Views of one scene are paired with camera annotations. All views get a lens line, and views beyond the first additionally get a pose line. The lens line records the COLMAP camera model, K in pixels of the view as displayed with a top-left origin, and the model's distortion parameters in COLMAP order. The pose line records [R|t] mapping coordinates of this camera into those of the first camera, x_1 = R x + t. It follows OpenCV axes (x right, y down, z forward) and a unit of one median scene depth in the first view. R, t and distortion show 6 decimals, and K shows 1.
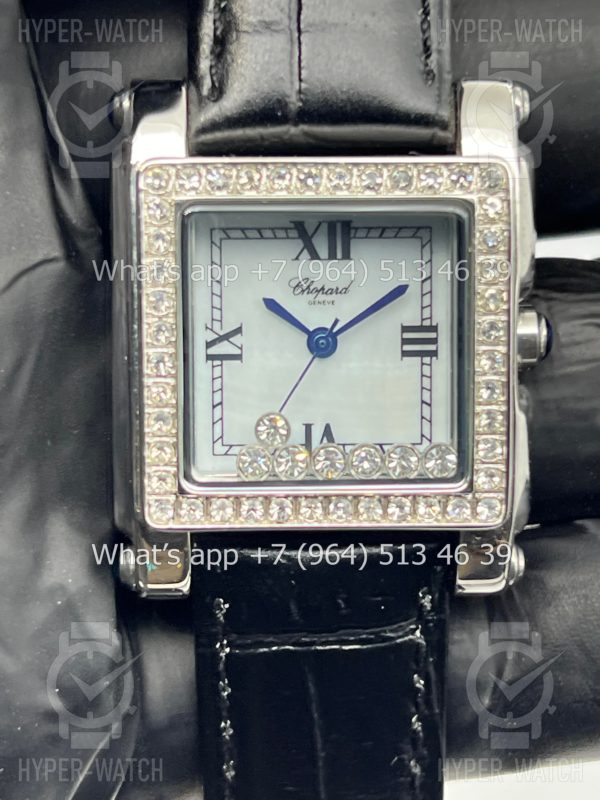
lens RADIAL K [[1863.7, 0, 296.9], [0, 1863.7, 403.7], [0, 0, 1]] dist [0.137151, 0.000000]
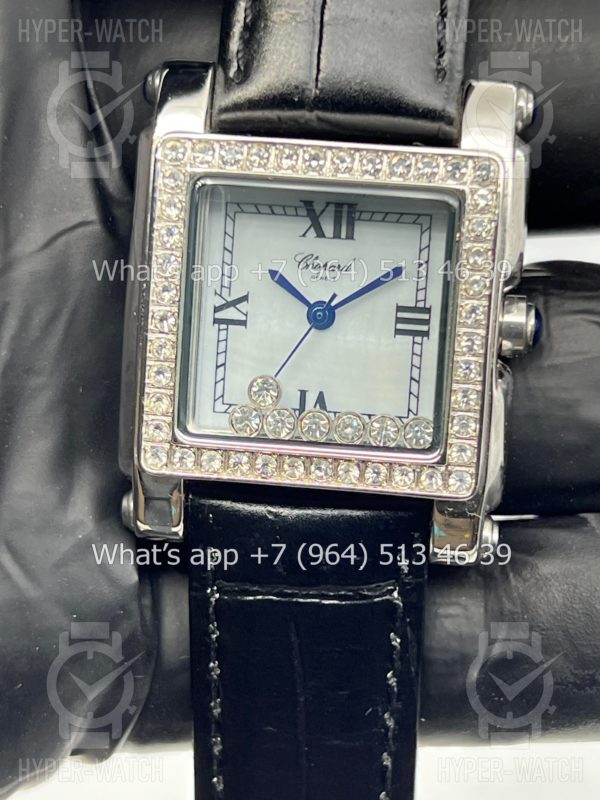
lens RADIAL K [[1863.7, 0, 296.4], [0, 1863.7, 414.7], [0, 0, 1]] dist [0.137151, 0.000000]
pose [[0.989881, 0.082330, -0.115574, 0.129525], [-0.083590, 0.996482, -0.006091, 0.032272], [0.114666, 0.015690, 0.993280, -0.066570]]
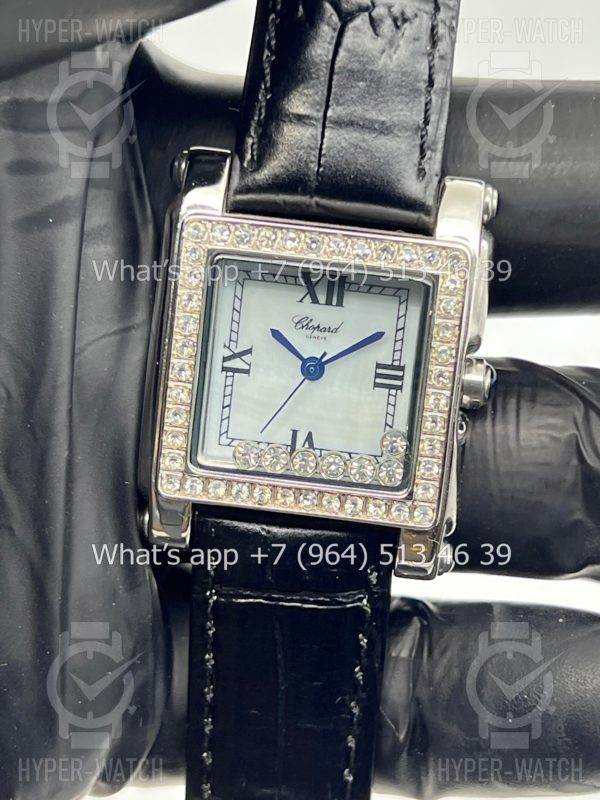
lens RADIAL K [[1863.7, 0, 297.6], [0, 1863.7, 396.0], [0, 0, 1]] dist [0.137151, 0.000000]
pose [[0.989011, 0.125389, -0.078322, 0.106805], [-0.123119, 0.991837, 0.033192, -0.055815], [0.081845, -0.023184, 0.996375, -0.277156]]
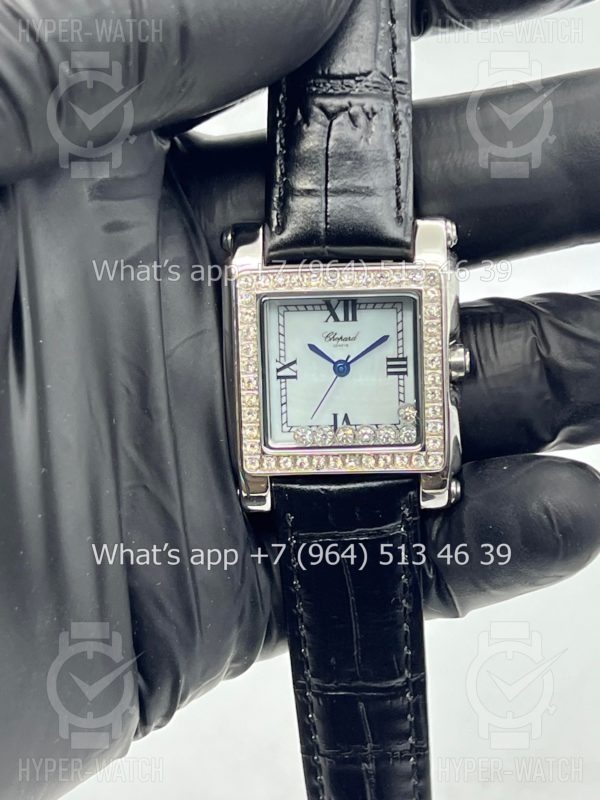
lens RADIAL K [[1863.7, 0, 301.1], [0, 1863.7, 404.1], [0, 0, 1]] dist [0.137151, 0.000000]
pose [[0.996791, -0.013826, -0.078845, 0.115808], [0.016620, 0.999253, 0.034891, -0.061744], [0.078304, -0.036090, 0.996276, -0.781284]]
